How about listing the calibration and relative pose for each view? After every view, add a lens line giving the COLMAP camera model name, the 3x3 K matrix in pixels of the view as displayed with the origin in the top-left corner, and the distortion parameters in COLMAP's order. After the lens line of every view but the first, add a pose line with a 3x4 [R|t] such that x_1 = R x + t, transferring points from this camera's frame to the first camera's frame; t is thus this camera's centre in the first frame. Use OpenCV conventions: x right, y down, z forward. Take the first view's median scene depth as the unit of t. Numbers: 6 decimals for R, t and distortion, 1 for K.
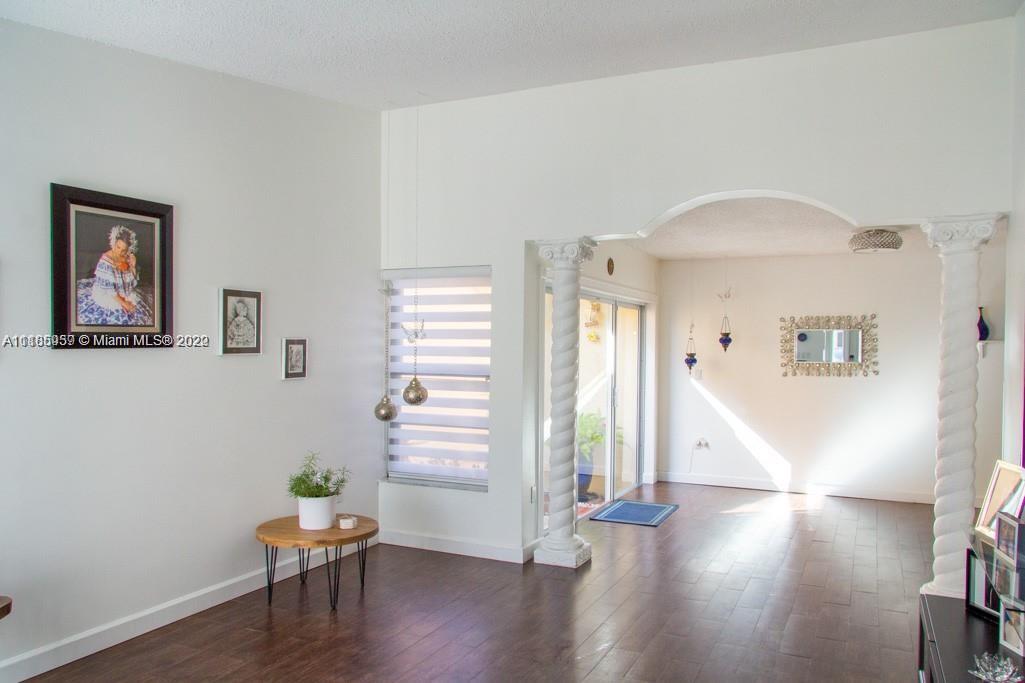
lens RADIAL K [[778.8, 0, 530.0], [0, 778.8, 352.7], [0, 0, 1]] dist [0.008305, 0.059014]
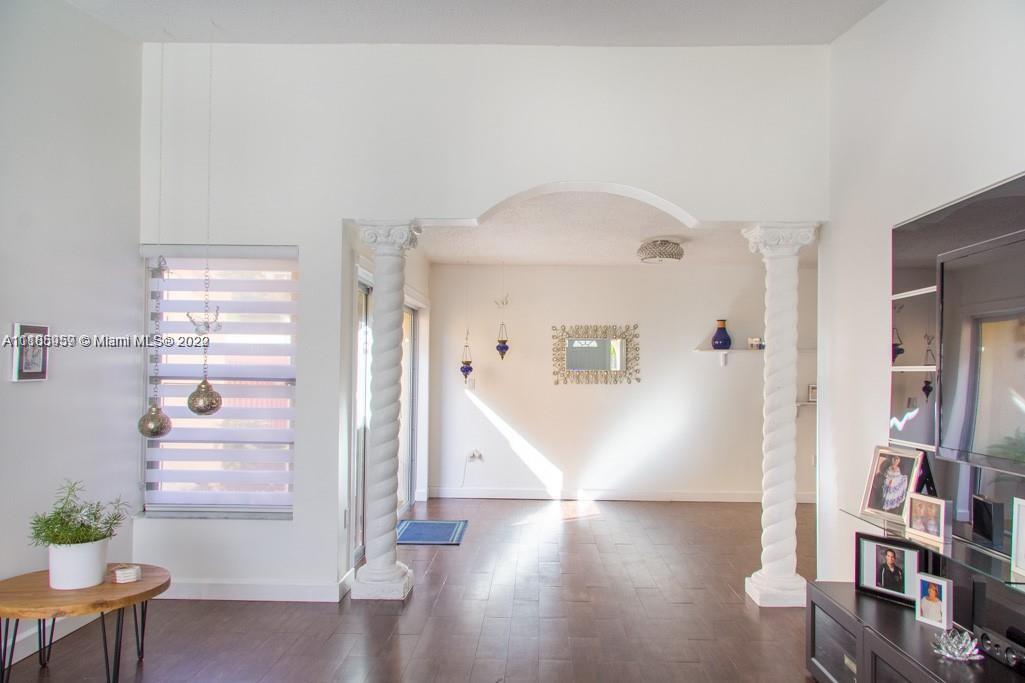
lens RADIAL K [[778.8, 0, 528.7], [0, 778.8, 357.4], [0, 0, 1]] dist [0.008305, 0.059014]
pose [[0.917361, 0.008380, 0.397967, -0.153829], [0.000434, 0.999757, -0.022052, 0.025402], [-0.398055, 0.020402, 0.917135, 0.137292]]
